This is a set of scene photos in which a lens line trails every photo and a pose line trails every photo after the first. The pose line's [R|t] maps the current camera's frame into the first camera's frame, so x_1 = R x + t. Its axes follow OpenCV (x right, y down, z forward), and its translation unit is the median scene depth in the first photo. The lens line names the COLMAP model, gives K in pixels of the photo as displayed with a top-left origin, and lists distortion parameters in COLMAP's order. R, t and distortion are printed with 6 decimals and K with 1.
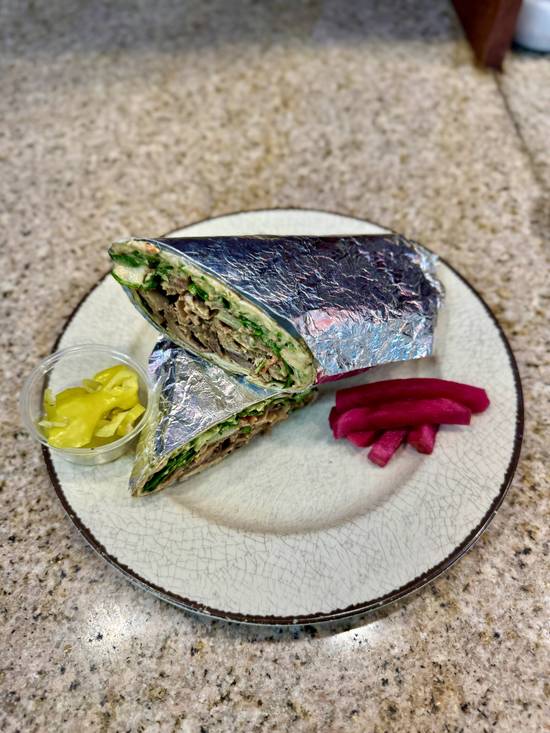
lens RADIAL K [[535.4, 0, 279.7], [0, 535.4, 368.3], [0, 0, 1]] dist [-0.062759, 0.026732]
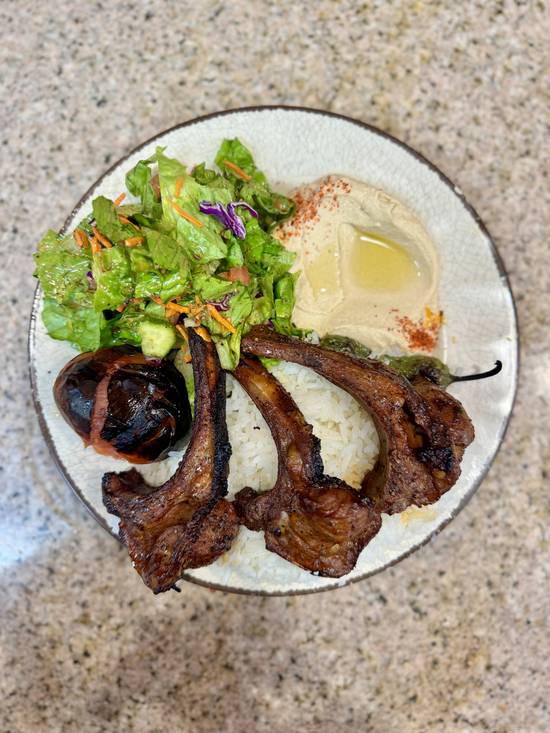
lens RADIAL K [[535.4, 0, 279.2], [0, 535.4, 361.1], [0, 0, 1]] dist [-0.062759, 0.026732]
pose [[0.990724, 0.134923, 0.016170, -0.186695], [-0.123950, 0.848487, 0.514497, -0.391503], [0.055697, -0.511729, 0.857340, 0.144816]]
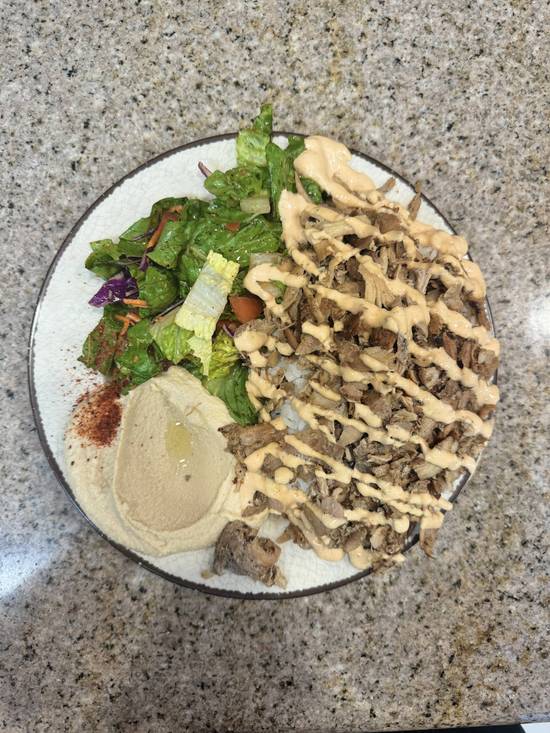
lens RADIAL K [[535.4, 0, 278.9], [0, 535.4, 362.9], [0, 0, 1]] dist [-0.062759, 0.026732]
pose [[0.999624, -0.027232, 0.003149, -0.178720], [0.021512, 0.850434, 0.525642, -0.313537], [-0.016992, -0.525377, 0.850700, 0.049265]]
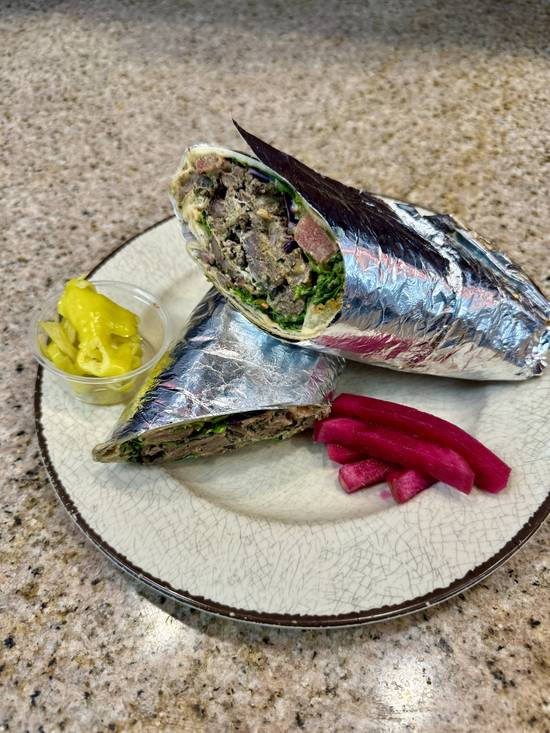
lens RADIAL K [[535.4, 0, 278.8], [0, 535.4, 372.9], [0, 0, 1]] dist [-0.062759, 0.026732]
pose [[0.947262, 0.238796, -0.213710, -0.079360], [-0.251136, 0.967417, -0.032178, 0.114384], [0.199062, 0.084151, 0.976367, 0.071541]]
